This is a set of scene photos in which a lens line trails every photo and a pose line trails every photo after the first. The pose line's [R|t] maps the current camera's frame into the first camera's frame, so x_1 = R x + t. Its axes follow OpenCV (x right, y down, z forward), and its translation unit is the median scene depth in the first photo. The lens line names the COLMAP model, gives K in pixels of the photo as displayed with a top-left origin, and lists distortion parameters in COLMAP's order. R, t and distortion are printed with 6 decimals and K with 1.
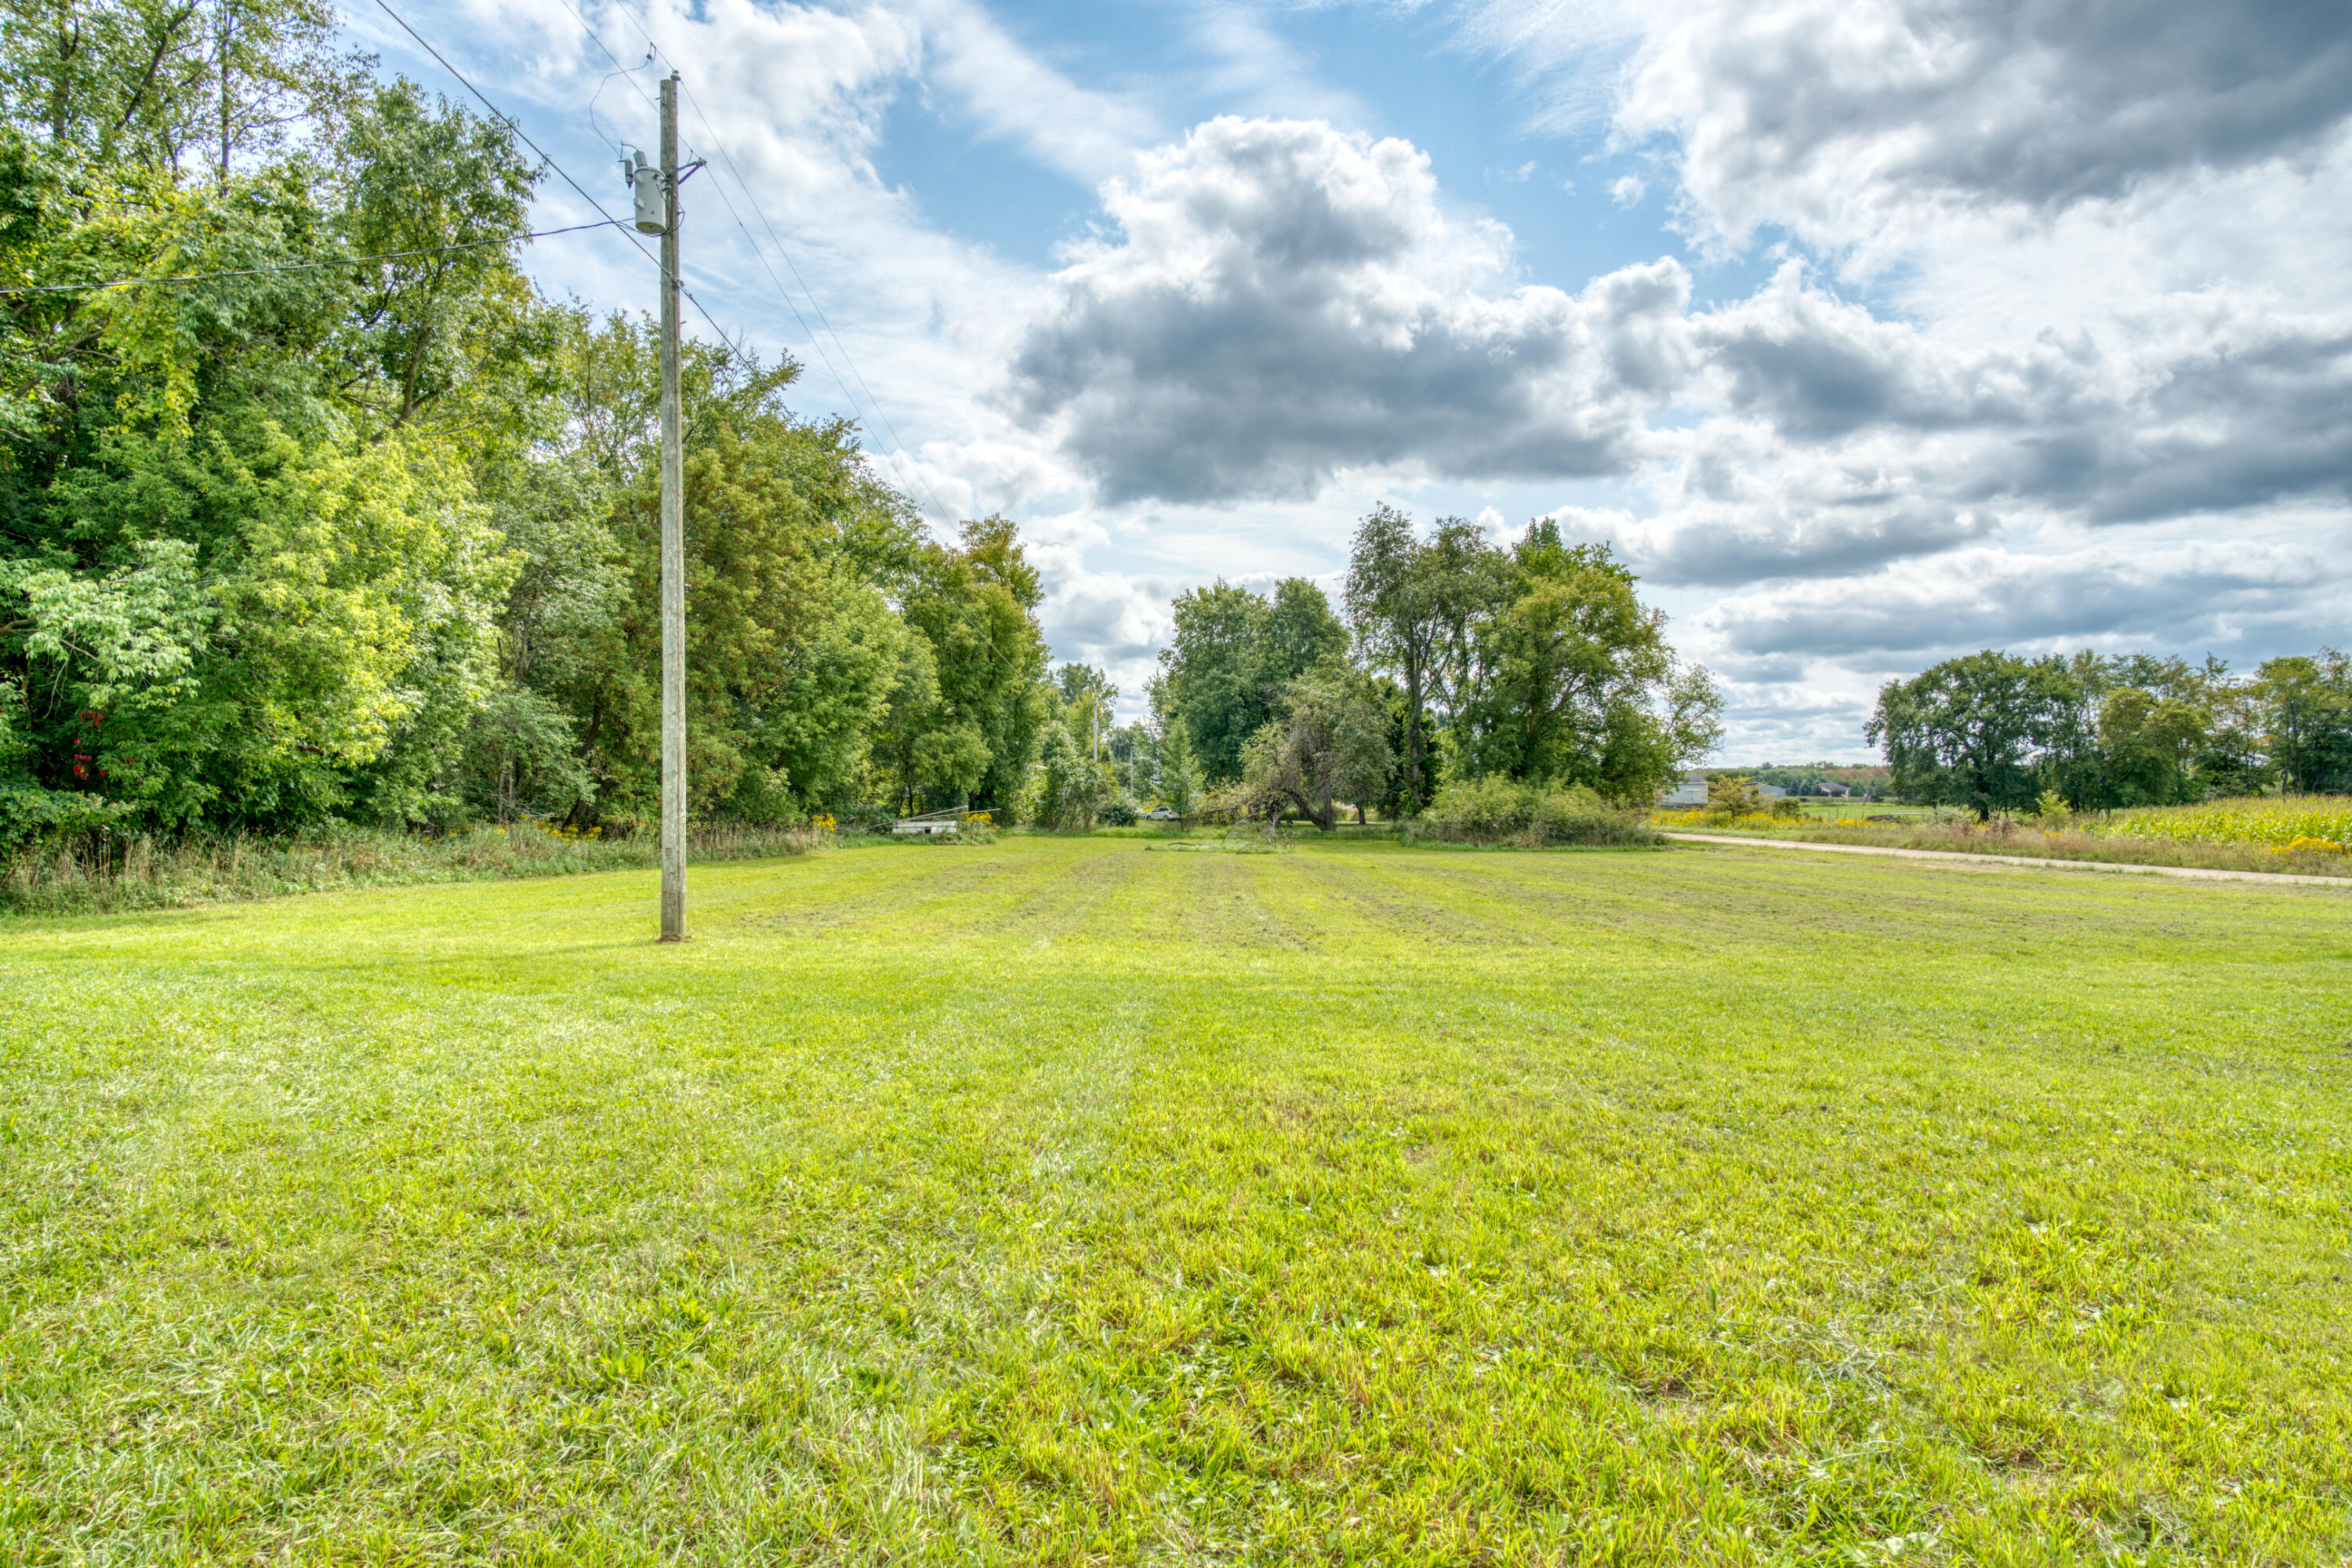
lens RADIAL K [[1292.0, 0, 1177.9], [0, 1292.0, 800.4], [0, 0, 1]] dist [-0.002560, -0.001100]
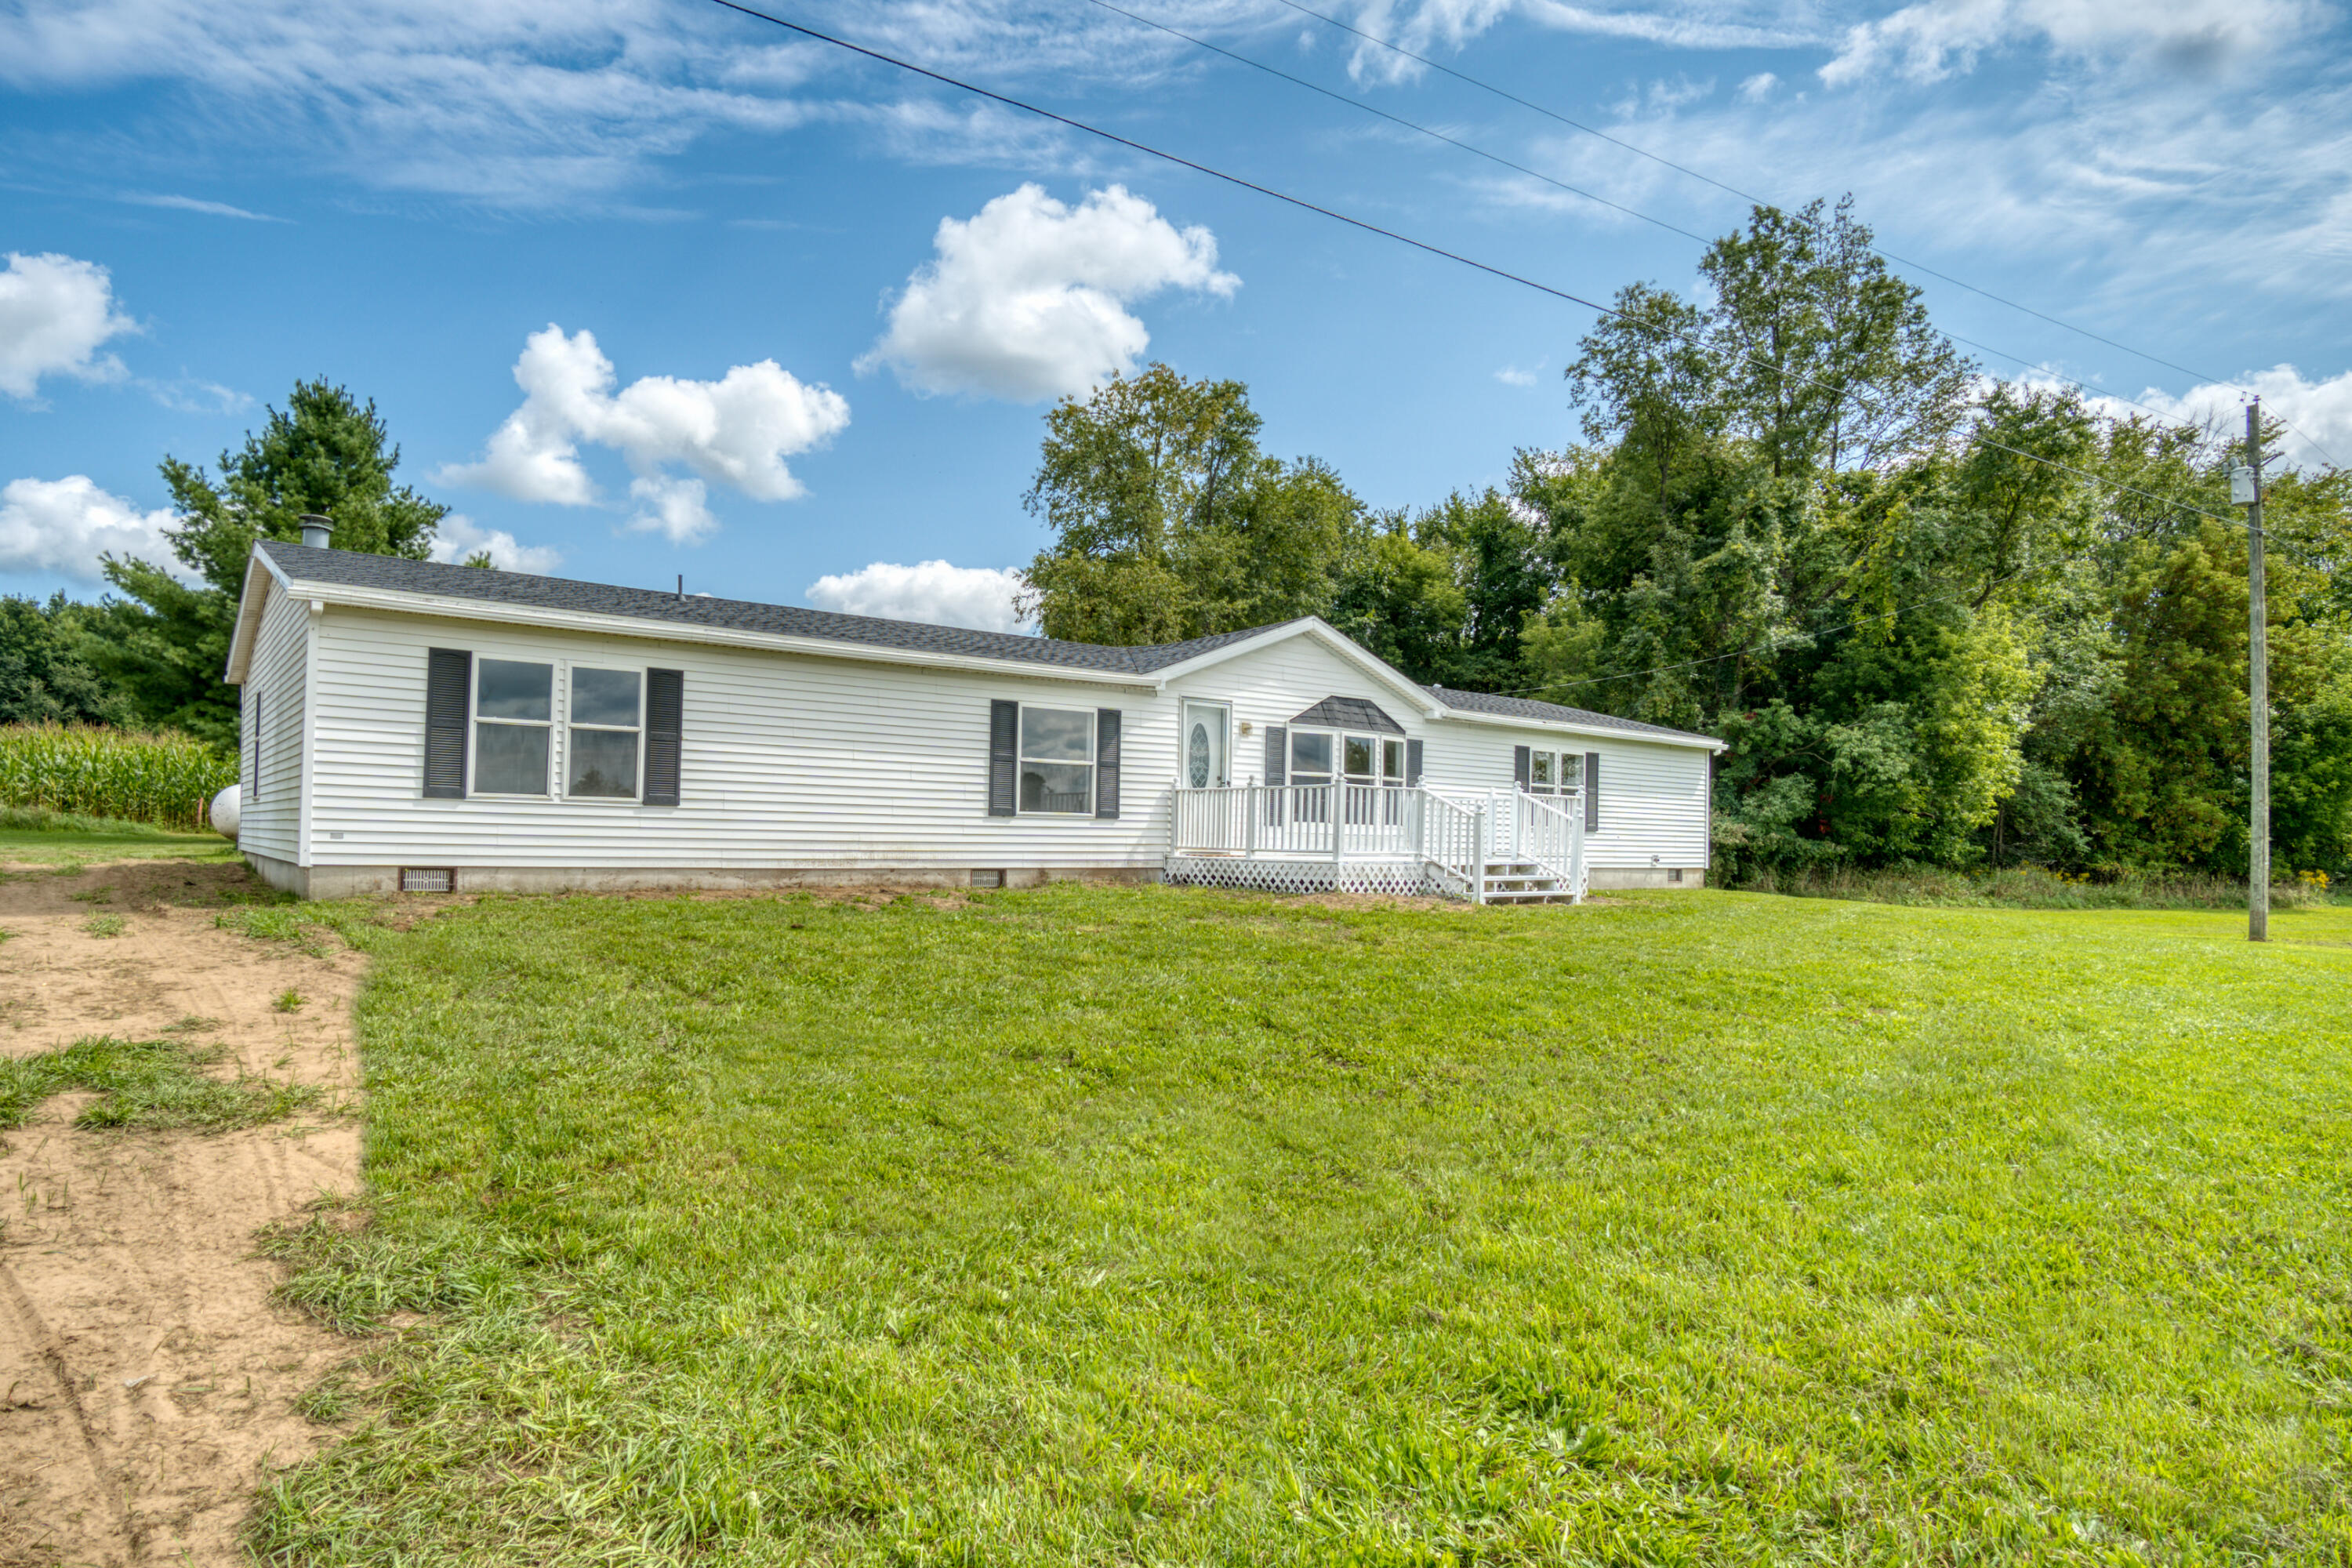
lens RADIAL K [[1292.0, 0, 1177.9], [0, 1292.0, 800.4], [0, 0, 1]] dist [-0.002560, -0.001100]
pose [[0.567531, -0.006366, -0.823328, 0.065441], [-0.023153, 0.999451, -0.023688, 0.000928], [0.823027, 0.032507, 0.567072, -0.395306]]
